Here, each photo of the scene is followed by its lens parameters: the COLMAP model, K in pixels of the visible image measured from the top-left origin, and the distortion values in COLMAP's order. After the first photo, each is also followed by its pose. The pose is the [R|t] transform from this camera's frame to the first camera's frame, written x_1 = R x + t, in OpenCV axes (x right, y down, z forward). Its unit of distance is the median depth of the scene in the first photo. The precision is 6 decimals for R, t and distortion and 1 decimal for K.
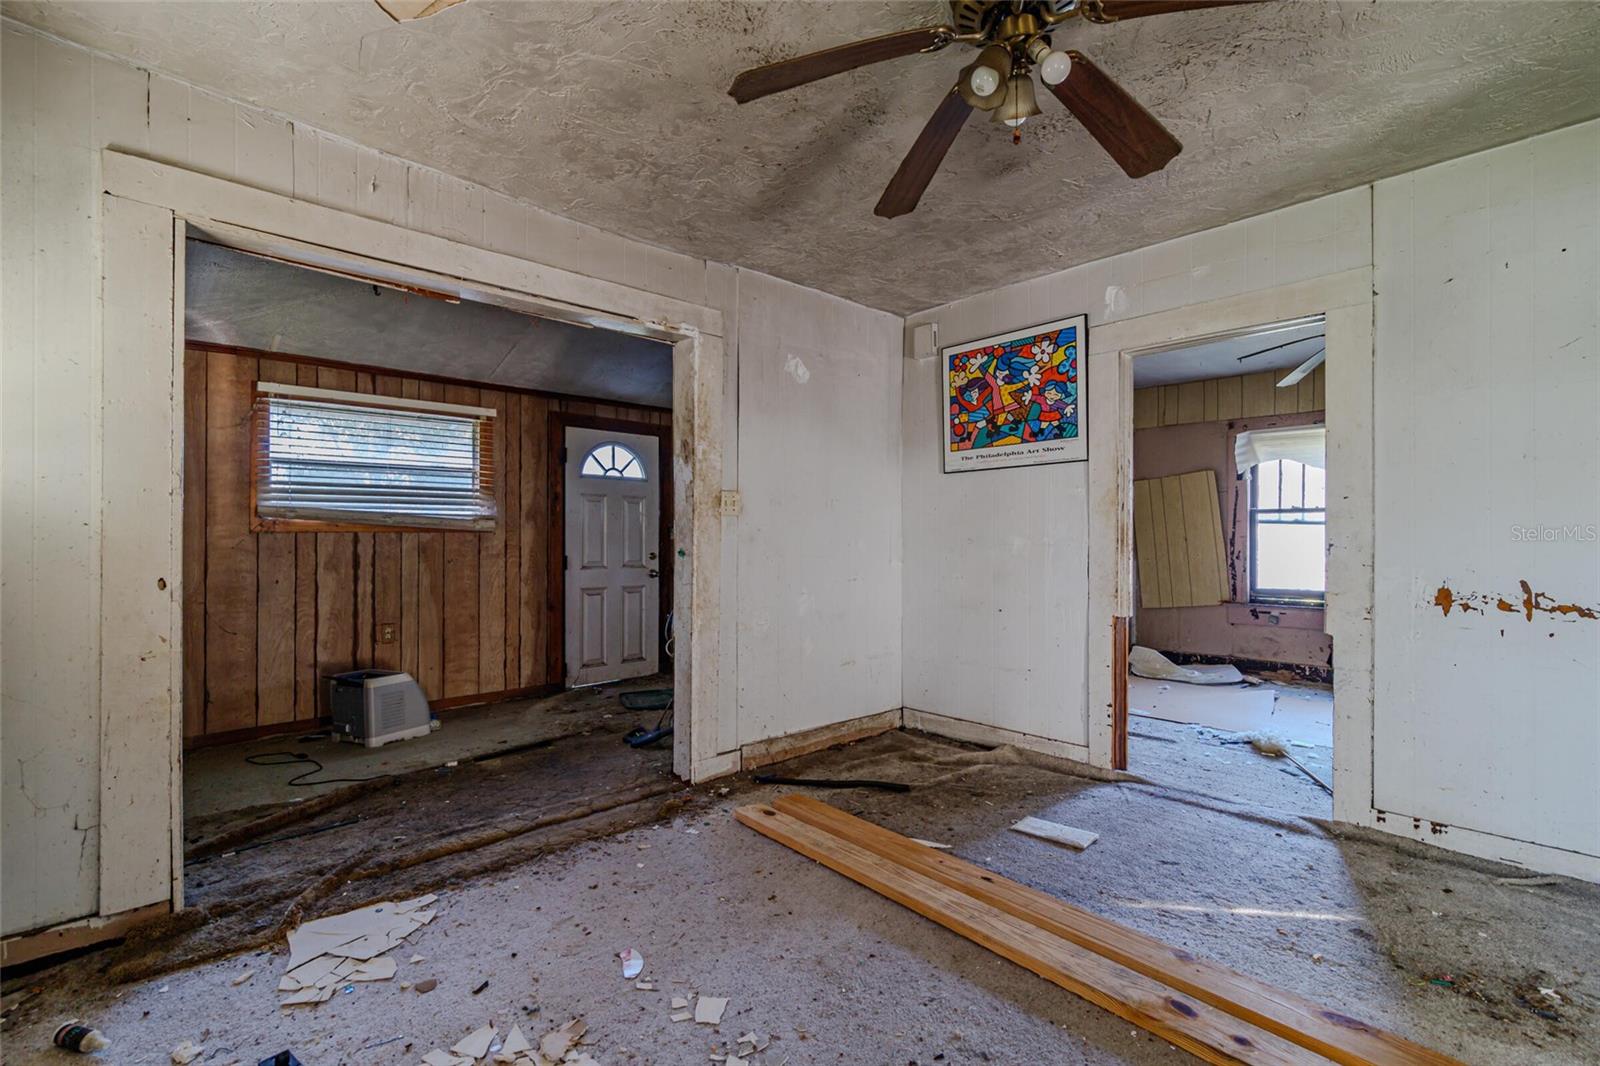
lens RADIAL K [[723.8, 0, 795.1], [0, 723.8, 537.8], [0, 0, 1]] dist [0.000111, -0.000779]
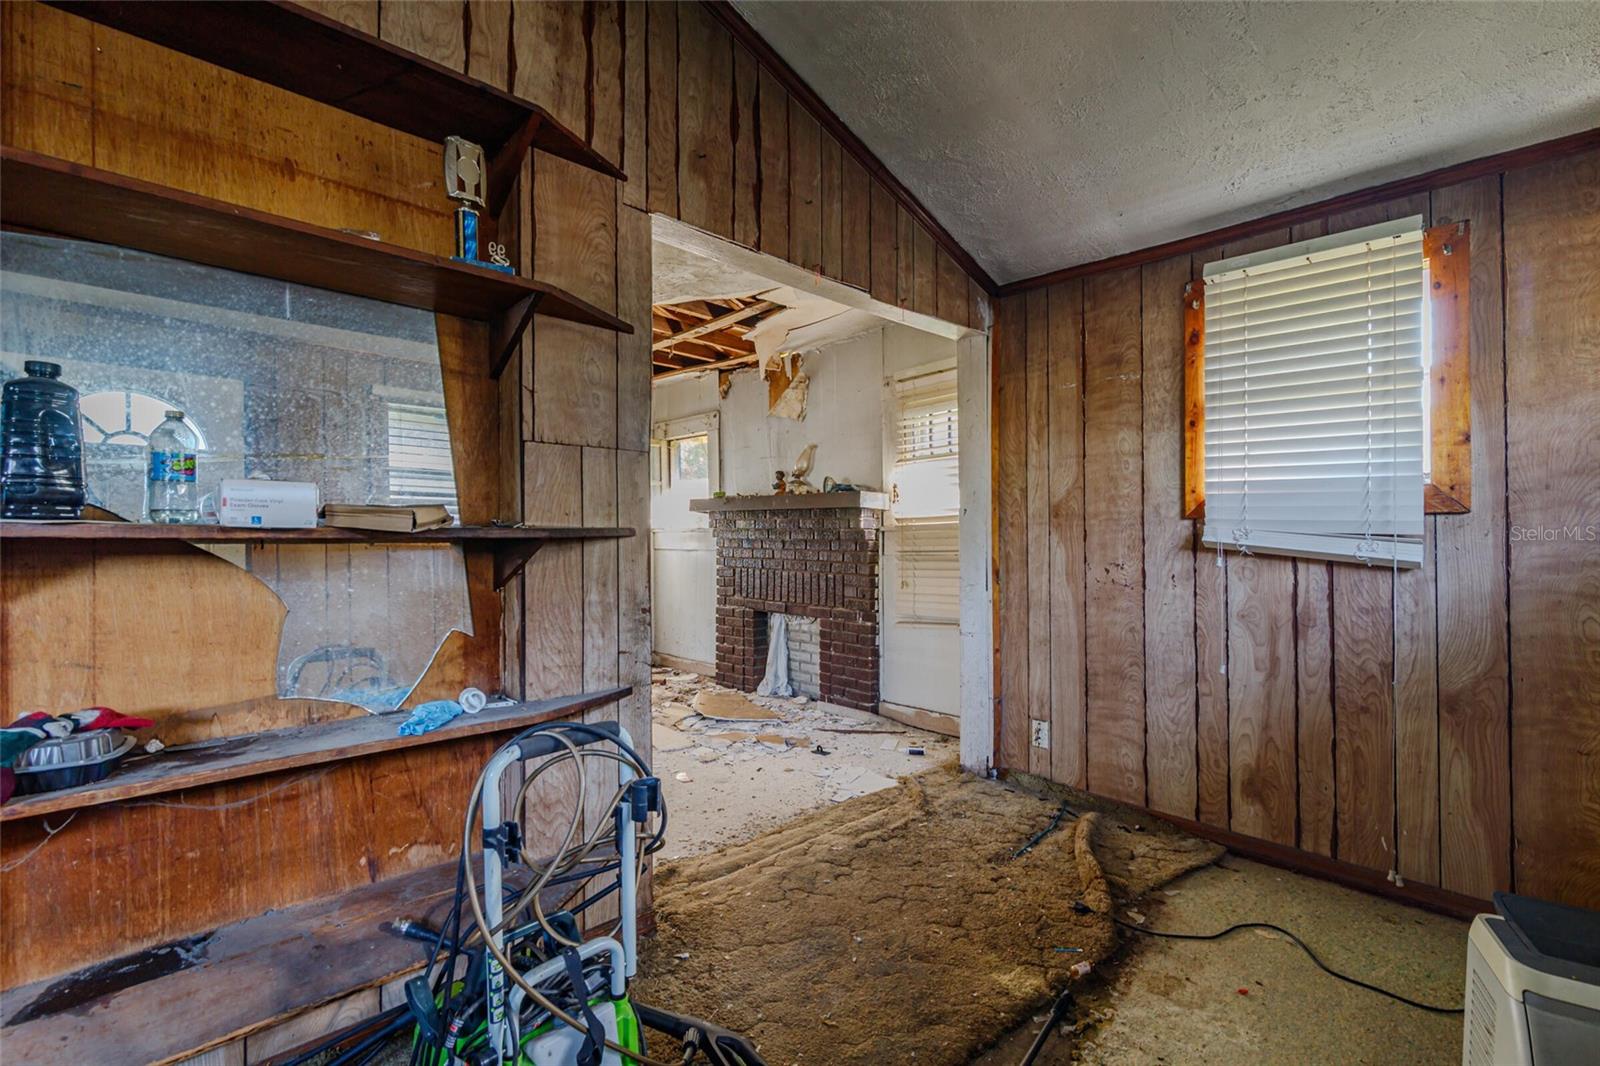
lens RADIAL K [[723.8, 0, 797.0], [0, 723.8, 539.6], [0, 0, 1]] dist [0.000111, -0.000779]
pose [[-0.999964, 0.001343, -0.008425, -0.240217], [0.001382, 0.999989, -0.004568, 0.008618], [0.008419, -0.004580, -0.999954, 1.356629]]
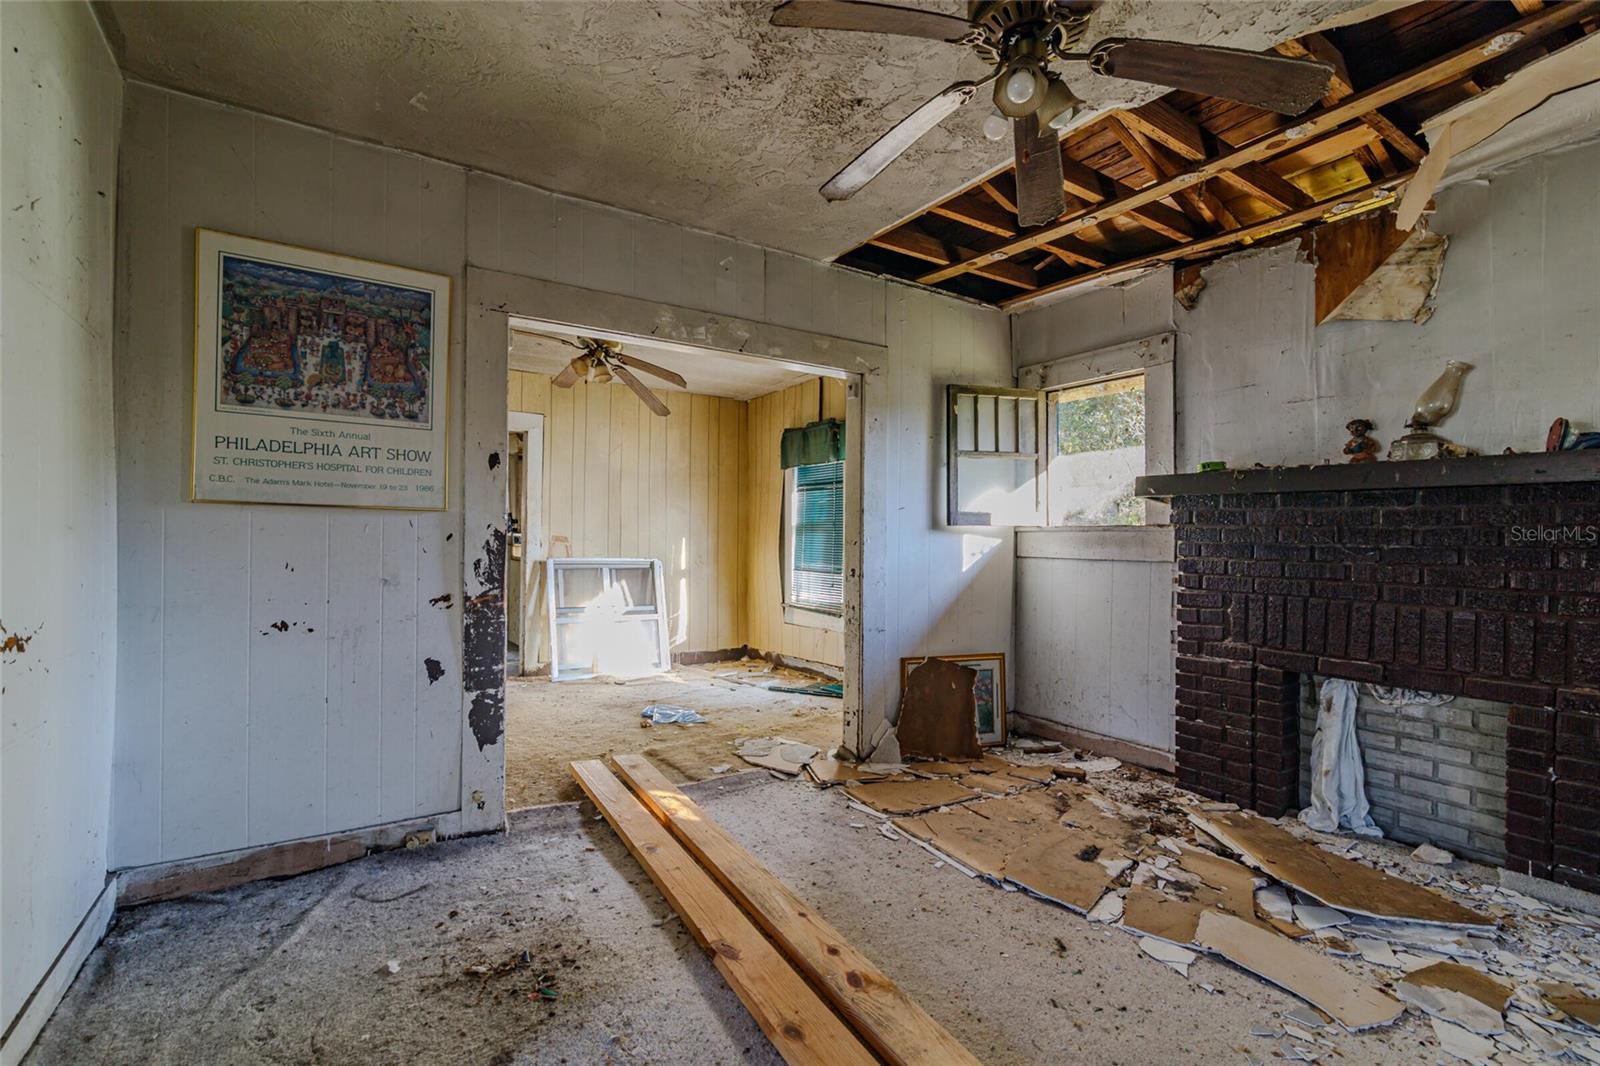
lens RADIAL K [[723.8, 0, 795.0], [0, 723.8, 541.0], [0, 0, 1]] dist [0.000111, -0.000779]
pose [[-0.982633, -0.007799, 0.185396, 0.180154], [-0.008747, 0.999953, -0.004295, 0.005705], [-0.185354, -0.005842, -0.982654, 0.862866]]
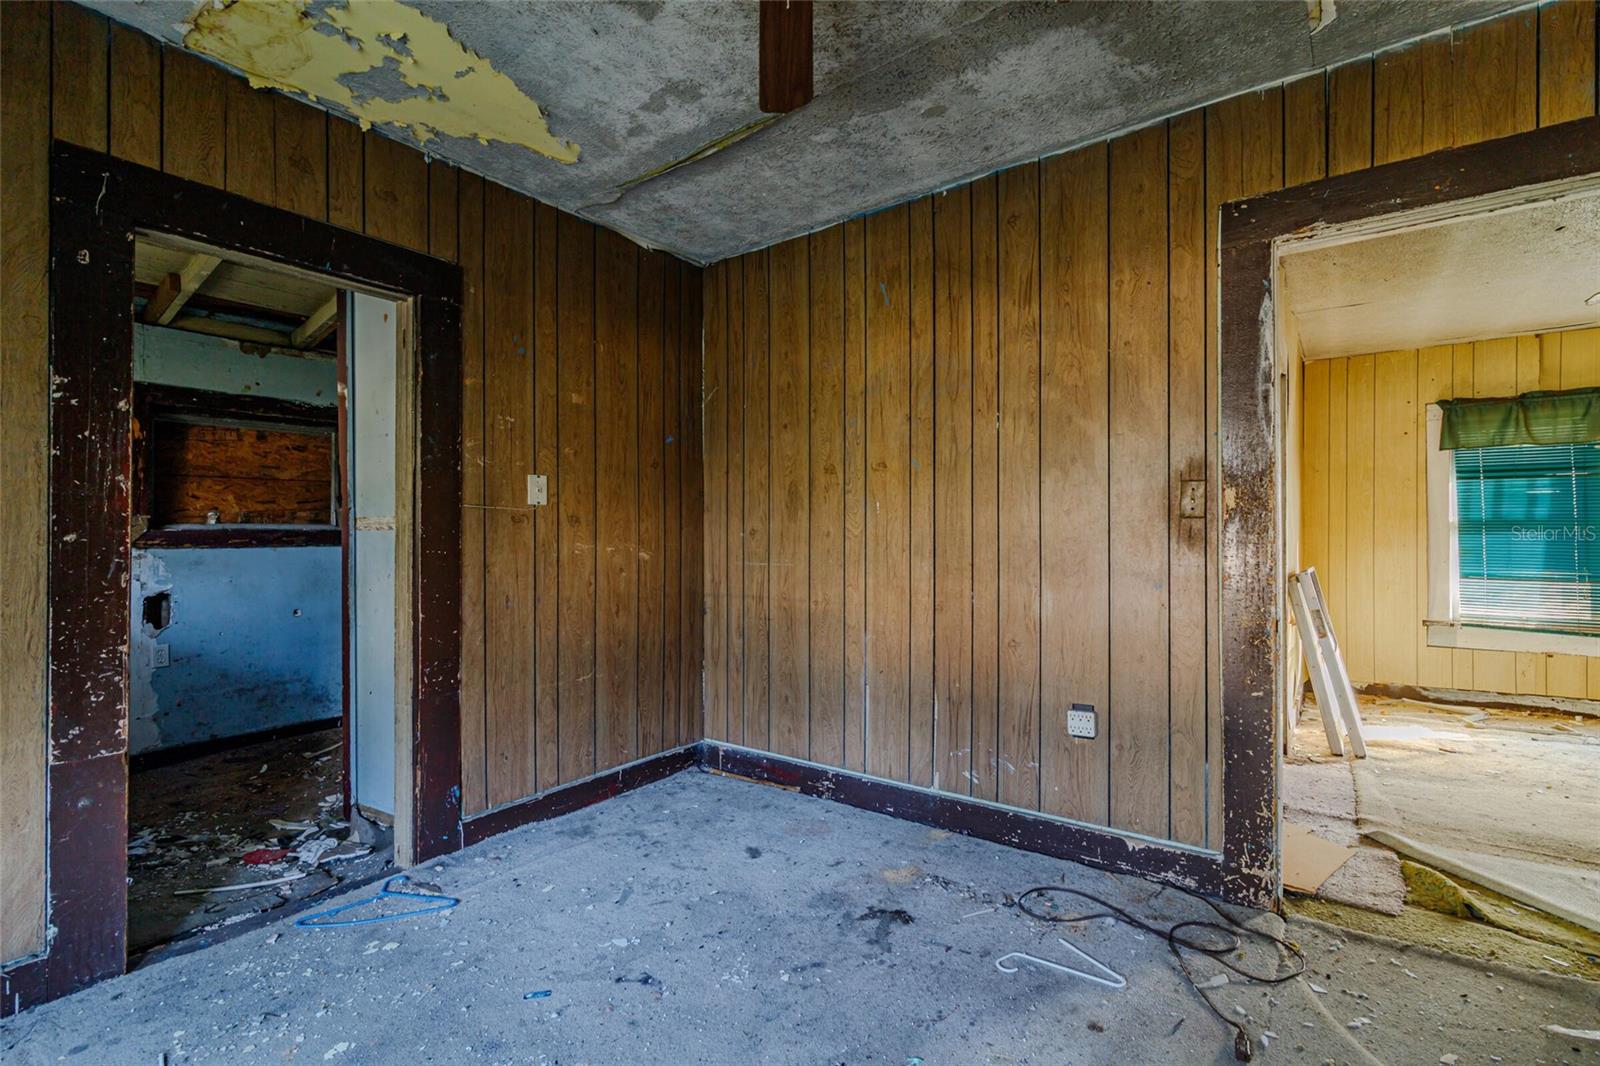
lens RADIAL K [[723.8, 0, 796.8], [0, 723.8, 538.8], [0, 0, 1]] dist [0.000111, -0.000779]
pose [[-0.983383, 0.002106, -0.181532, 1.807437], [0.002227, 0.999997, -0.000459, -0.008470], [0.181530, -0.000855, -0.983385, 0.340990]]
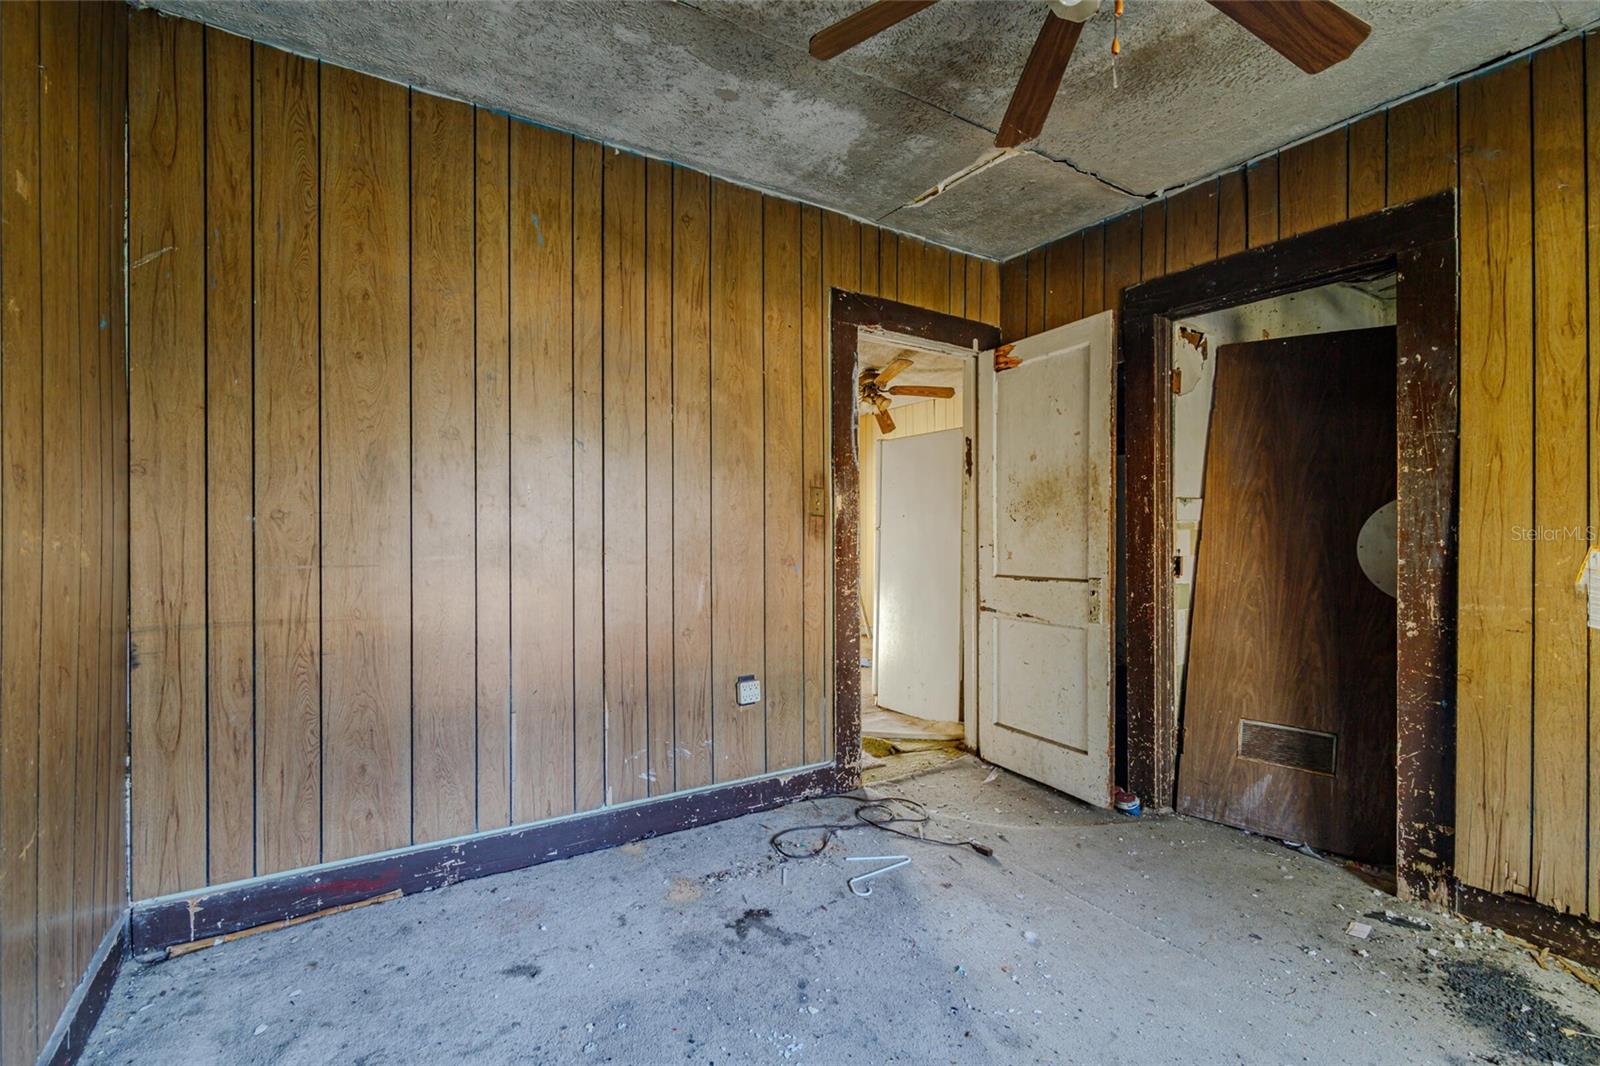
lens RADIAL K [[723.8, 0, 800.7], [0, 723.8, 539.8], [0, 0, 1]] dist [0.000111, -0.000779]
pose [[-0.174242, 0.006064, -0.984684, 2.693846], [-0.005373, 0.999960, 0.007109, 0.000309], [0.984688, 0.006530, -0.174202, -0.686263]]
